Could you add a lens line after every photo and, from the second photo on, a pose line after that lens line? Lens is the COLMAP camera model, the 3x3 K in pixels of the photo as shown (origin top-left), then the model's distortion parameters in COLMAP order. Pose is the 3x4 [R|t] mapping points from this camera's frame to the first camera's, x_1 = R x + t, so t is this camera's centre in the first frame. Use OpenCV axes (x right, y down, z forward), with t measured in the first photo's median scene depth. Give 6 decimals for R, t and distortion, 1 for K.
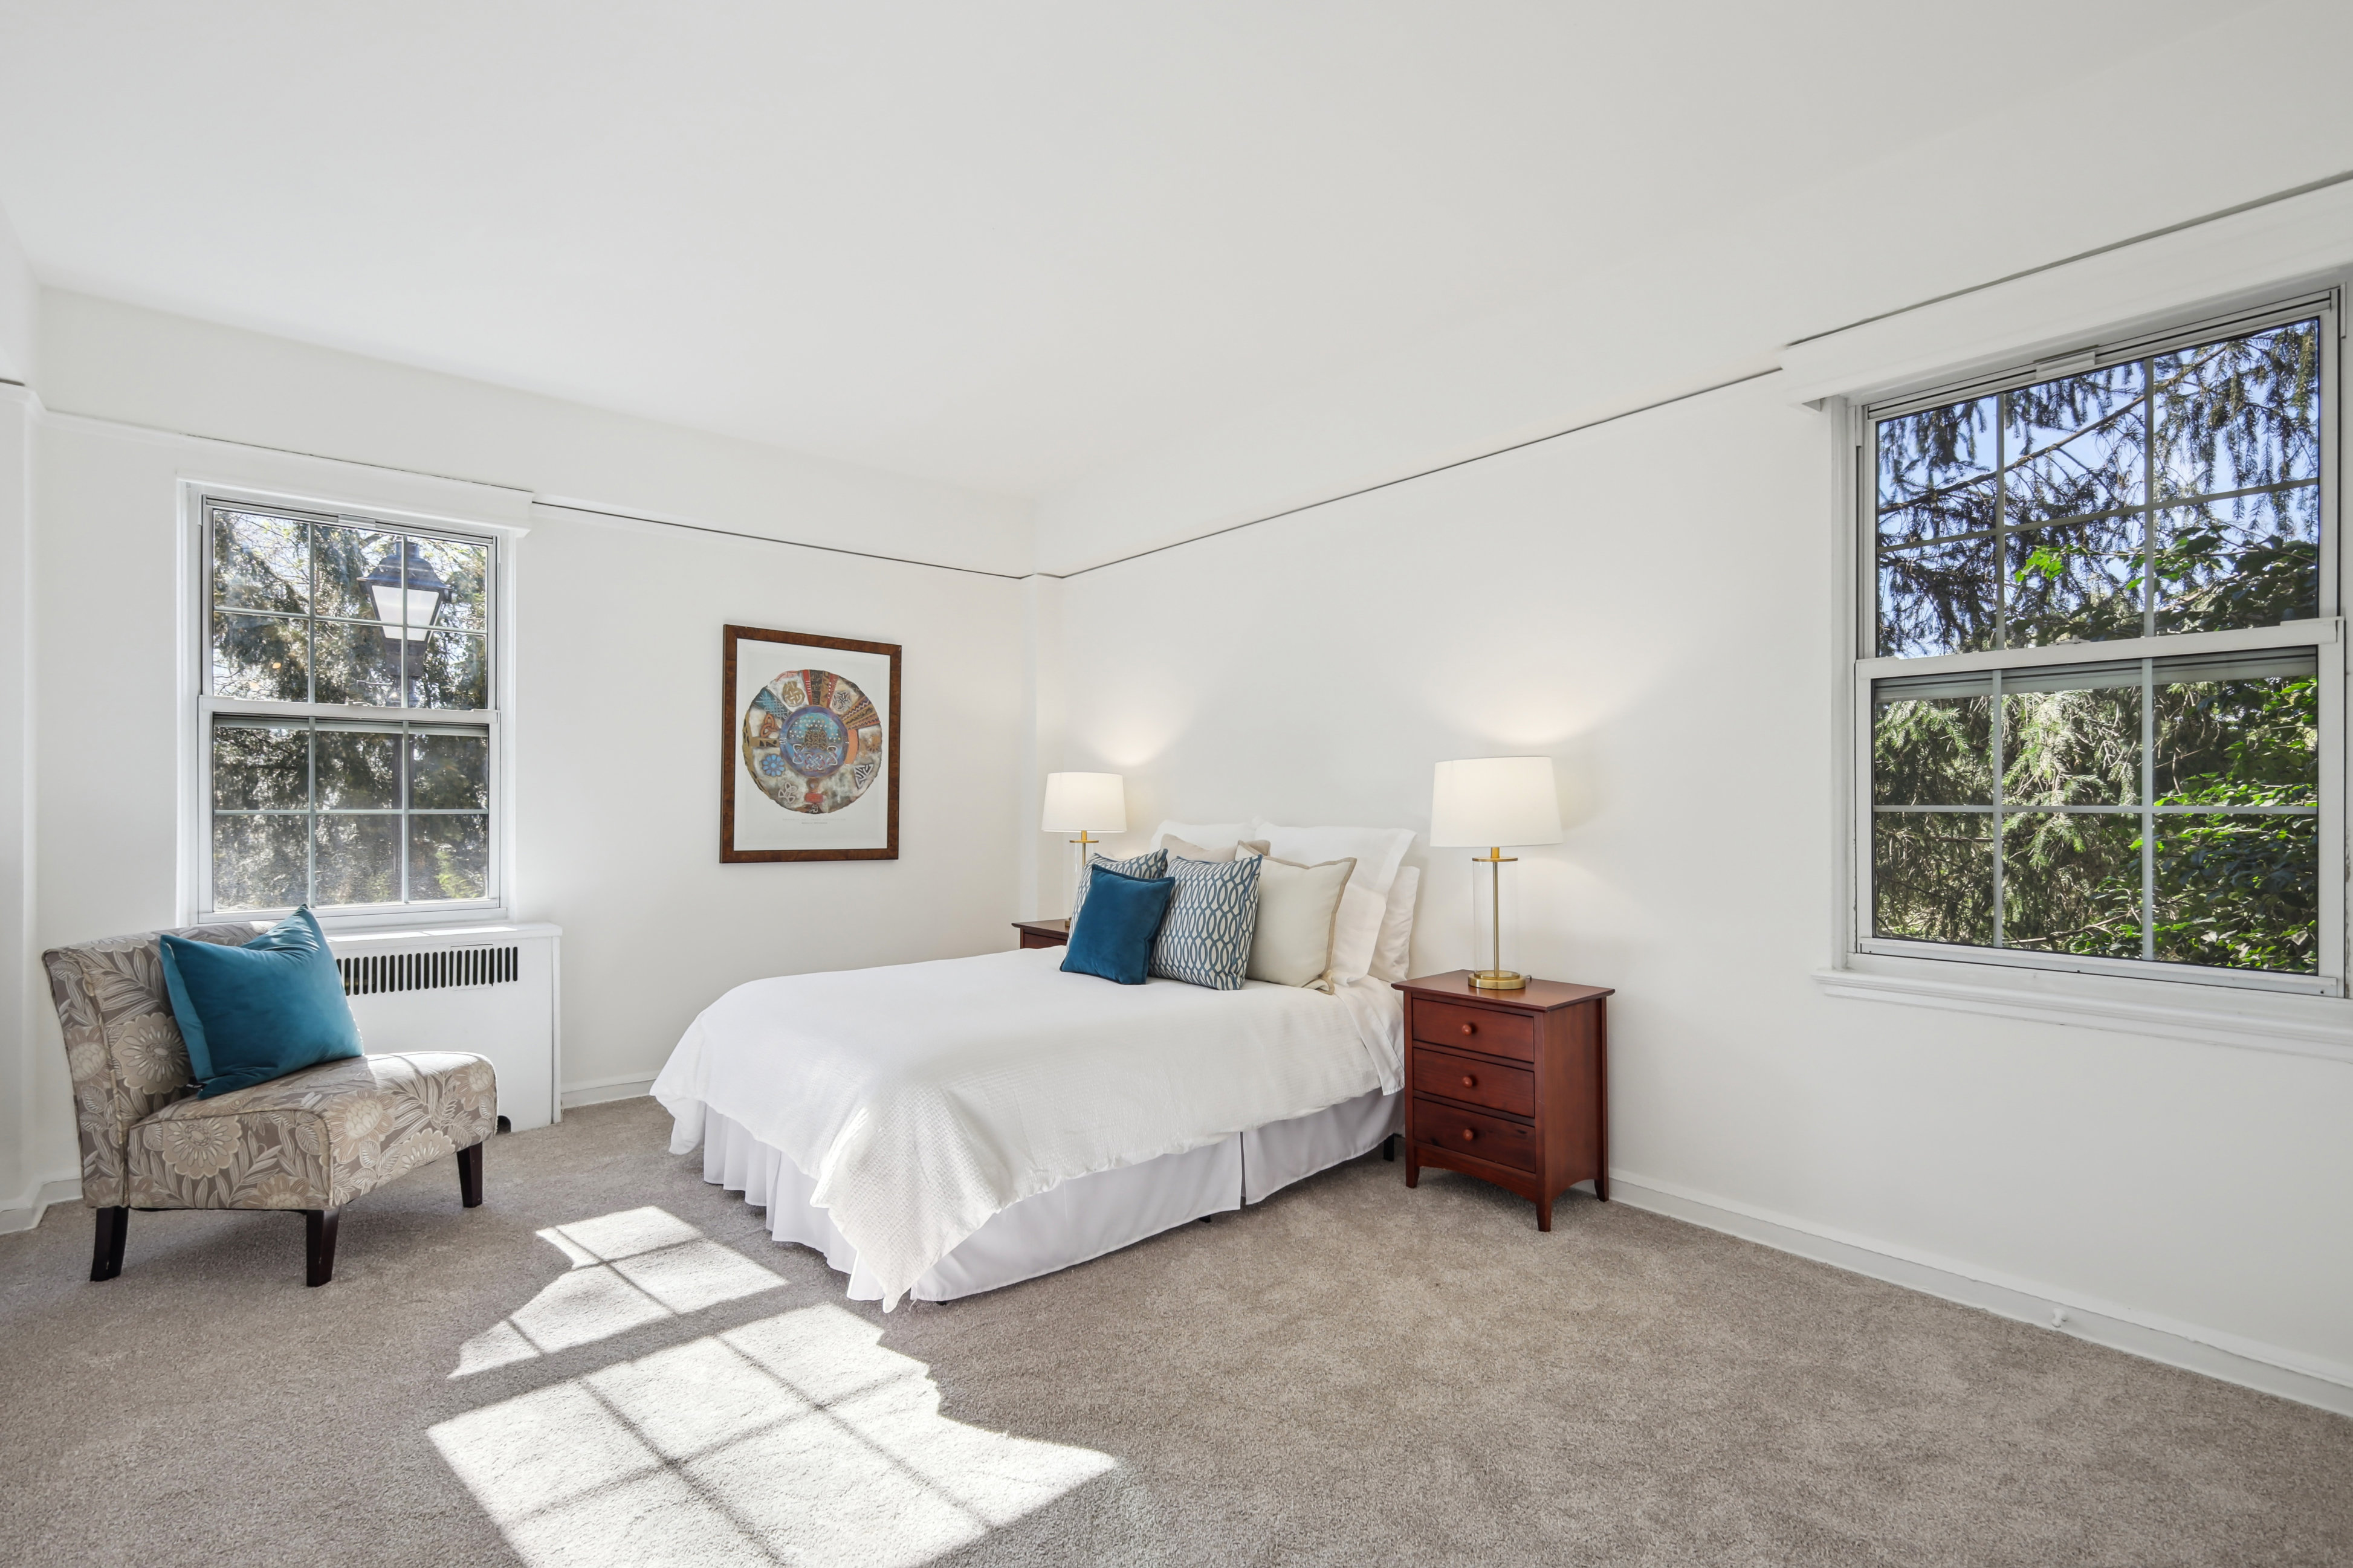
lens RADIAL K [[1052.4, 0, 1178.0], [0, 1052.4, 803.9], [0, 0, 1]] dist [-0.000369, -0.000011]
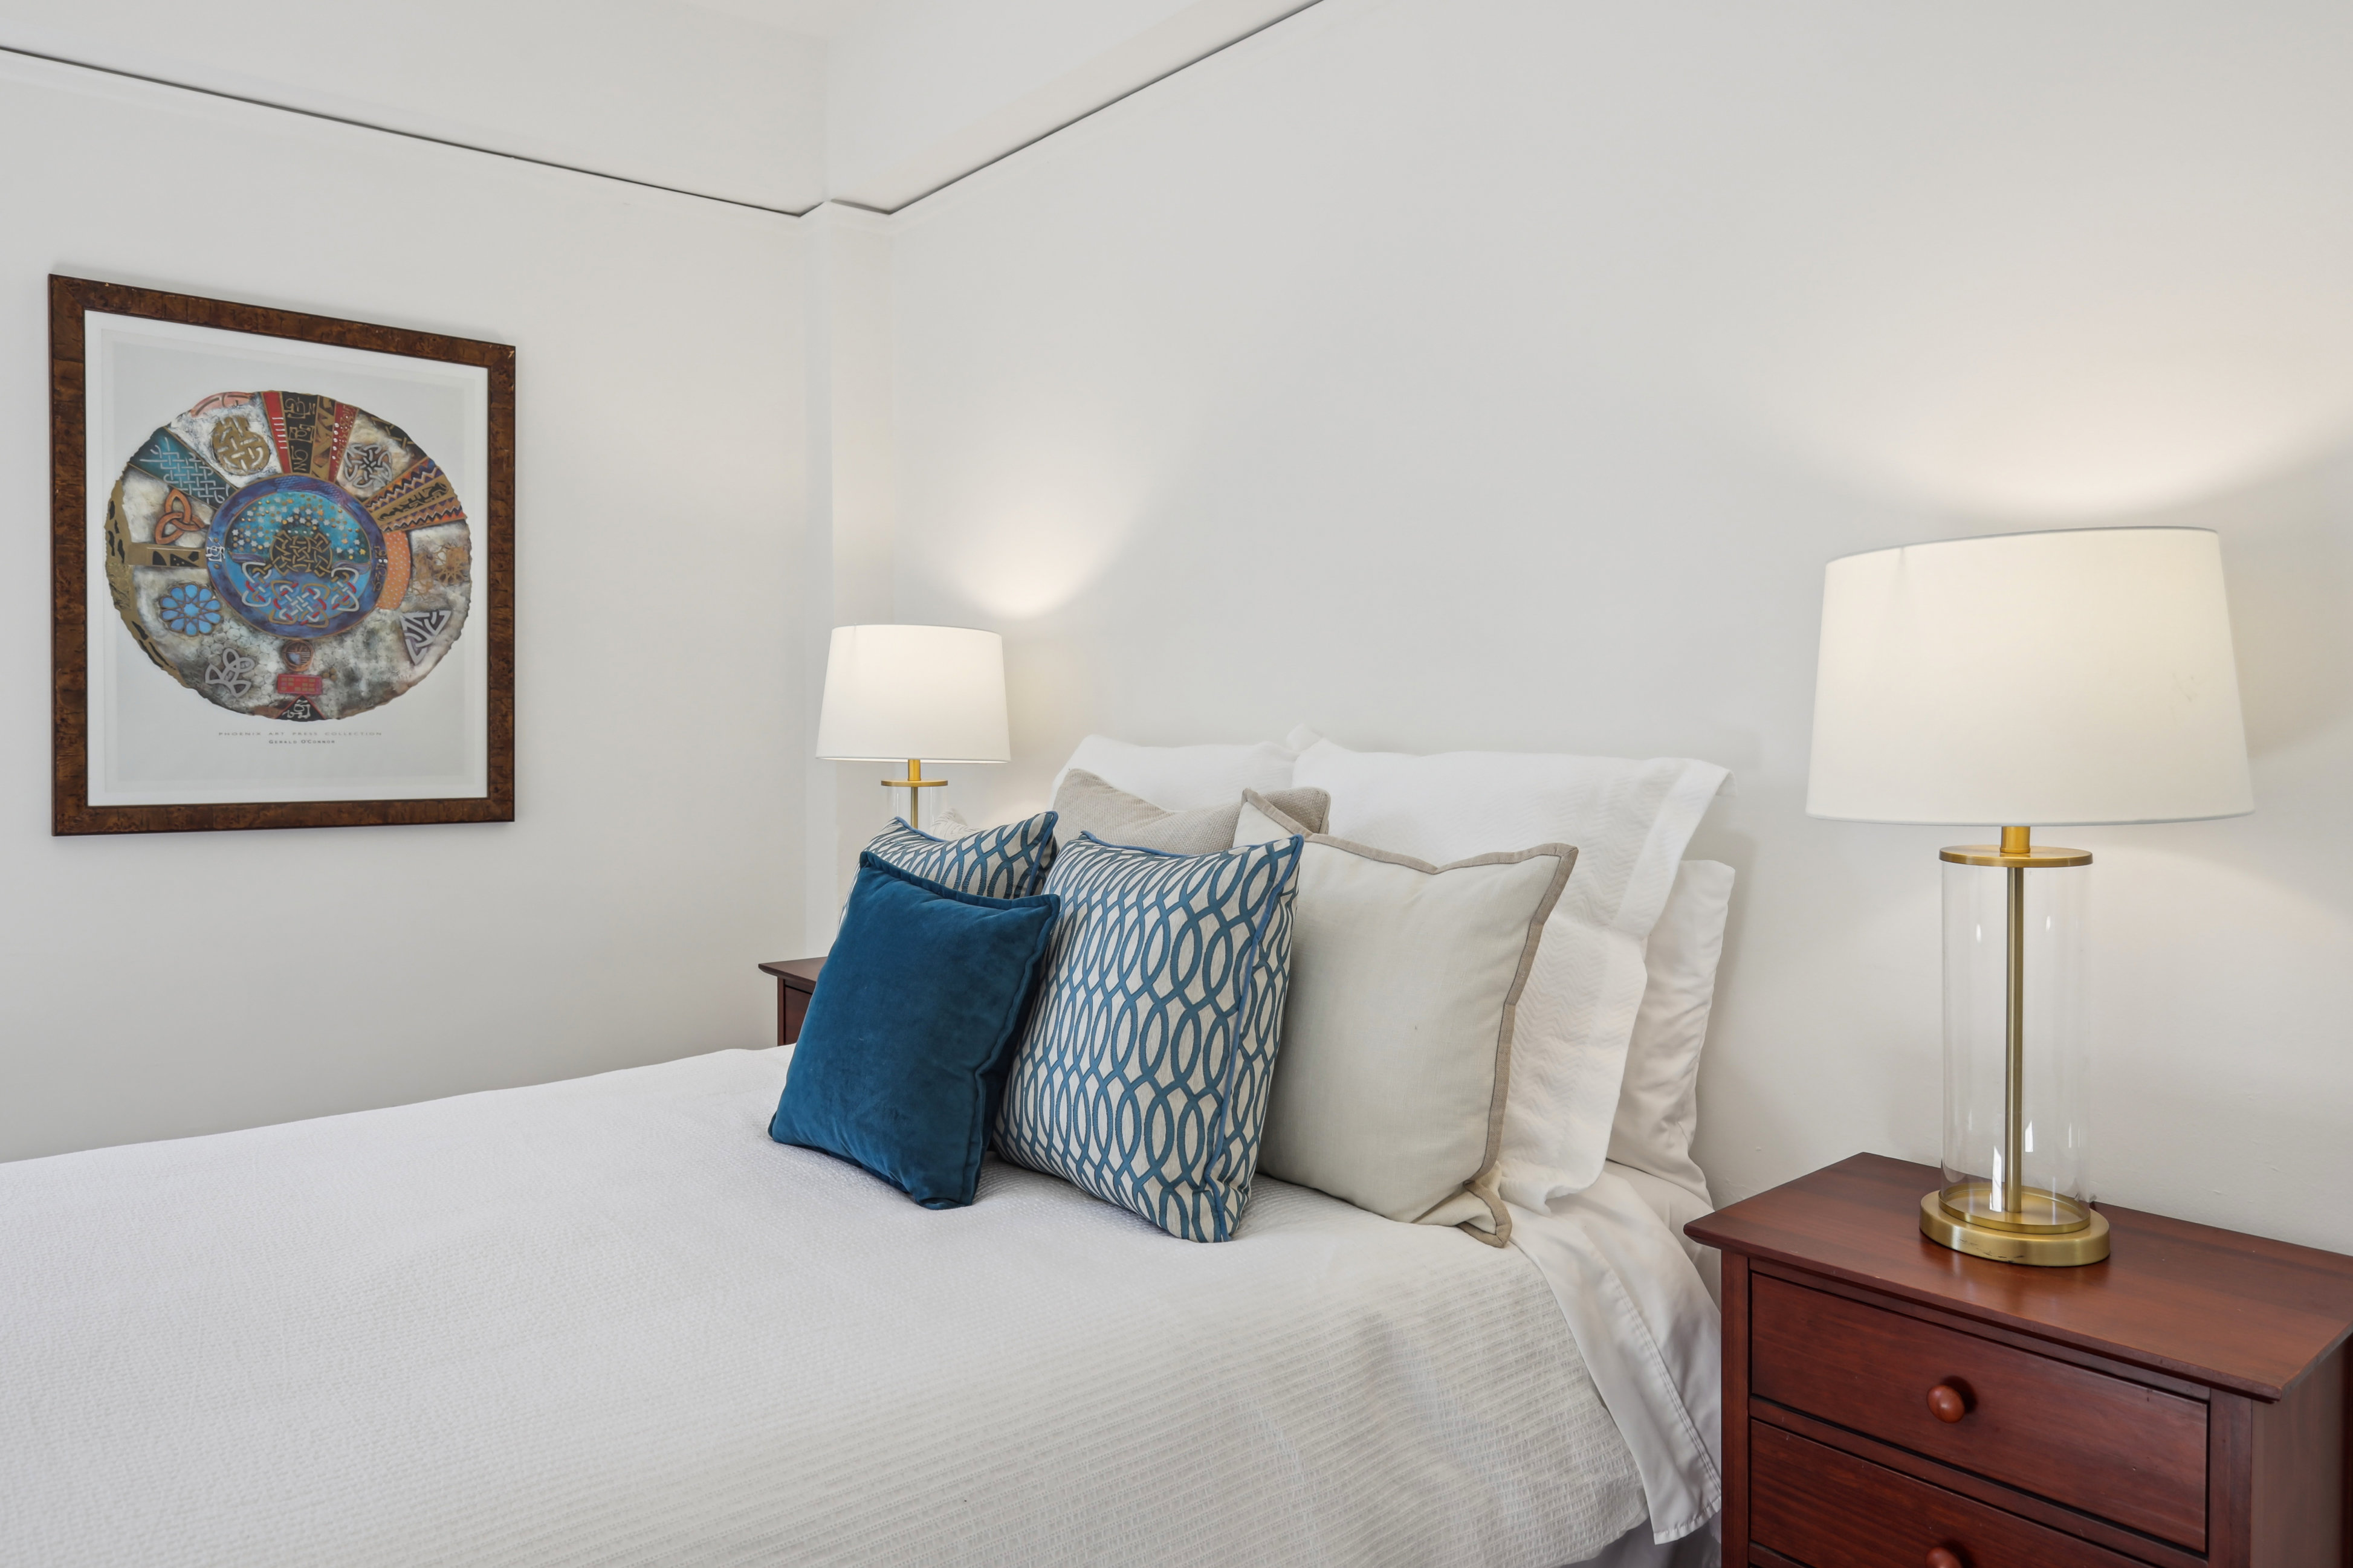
lens RADIAL K [[1560.0, 0, 1182.9], [0, 1560.0, 758.0], [0, 0, 1]] dist [0.000188, -0.000941]
pose [[0.999864, 0.000197, -0.016505, 0.046617], [0.000326, 0.999498, 0.031677, 0.005844], [0.016503, -0.031678, 0.999362, 0.463670]]
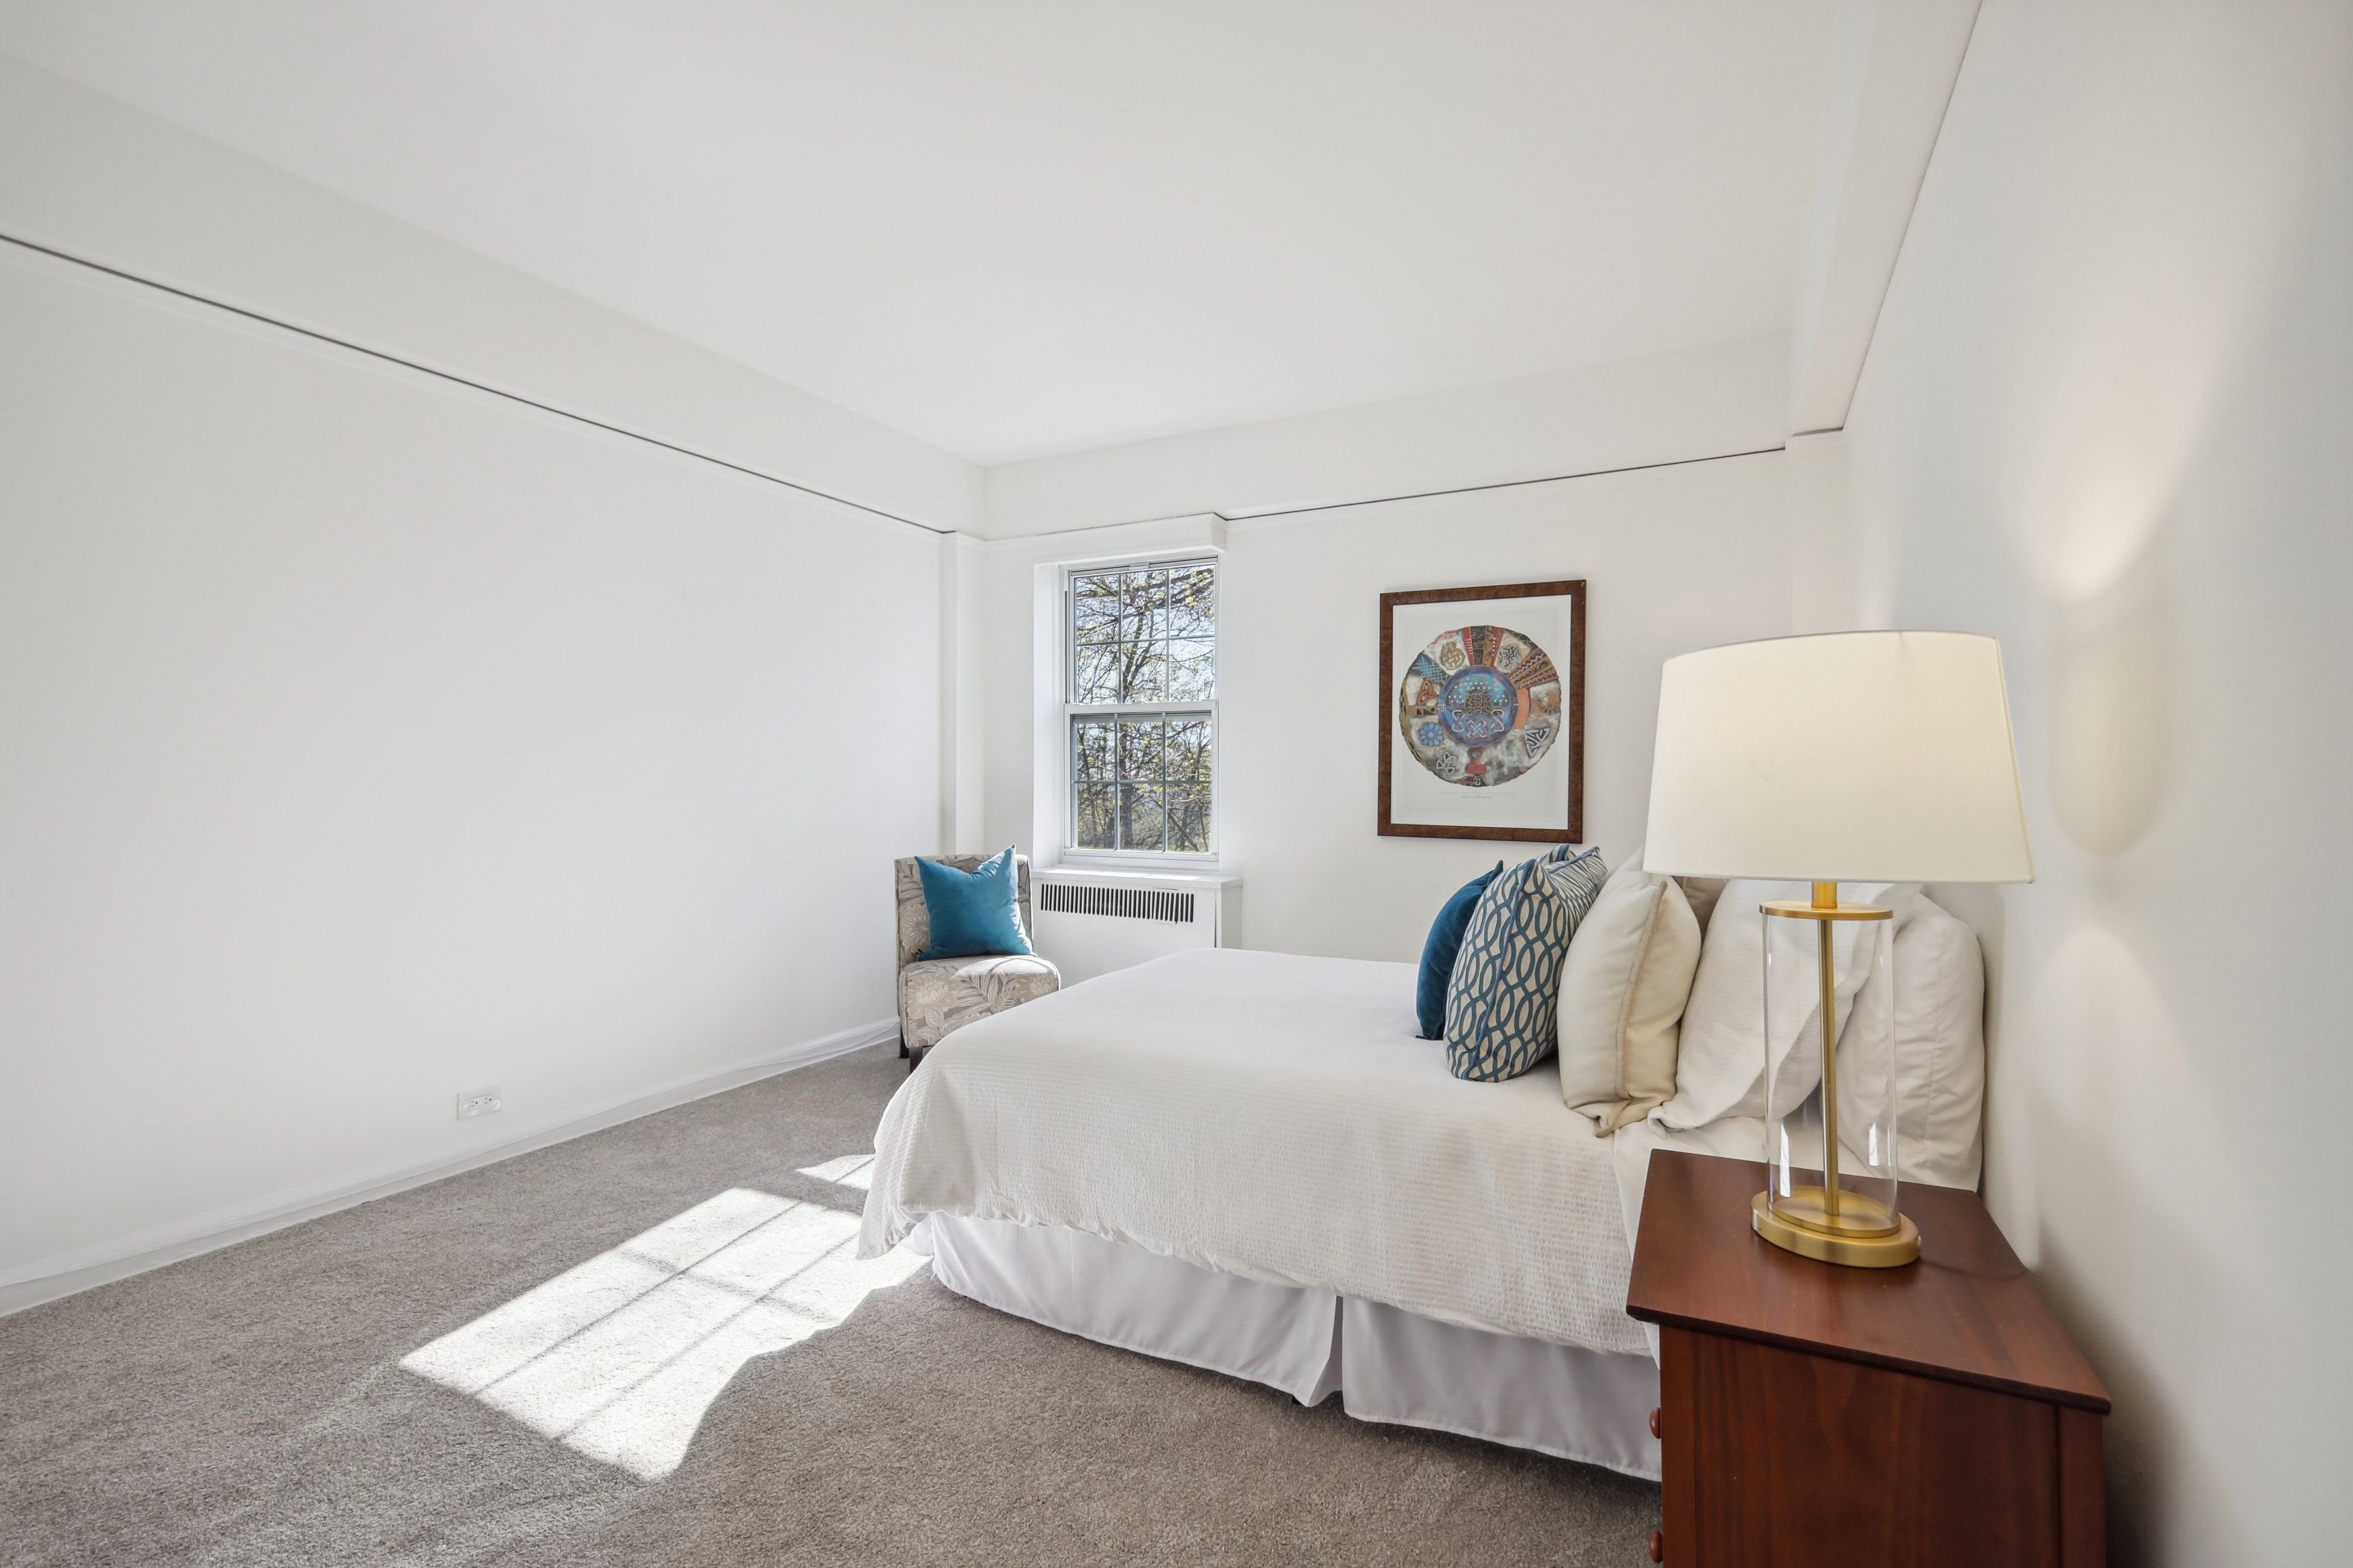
lens RADIAL K [[1047.1, 0, 1180.1], [0, 1047.1, 774.1], [0, 0, 1]] dist [-0.002017, 0.000073]
pose [[0.373983, -0.003487, -0.927429, 0.509451], [-0.000228, 0.999993, -0.003852, 0.002932], [0.927435, 0.001652, 0.373980, 0.571308]]
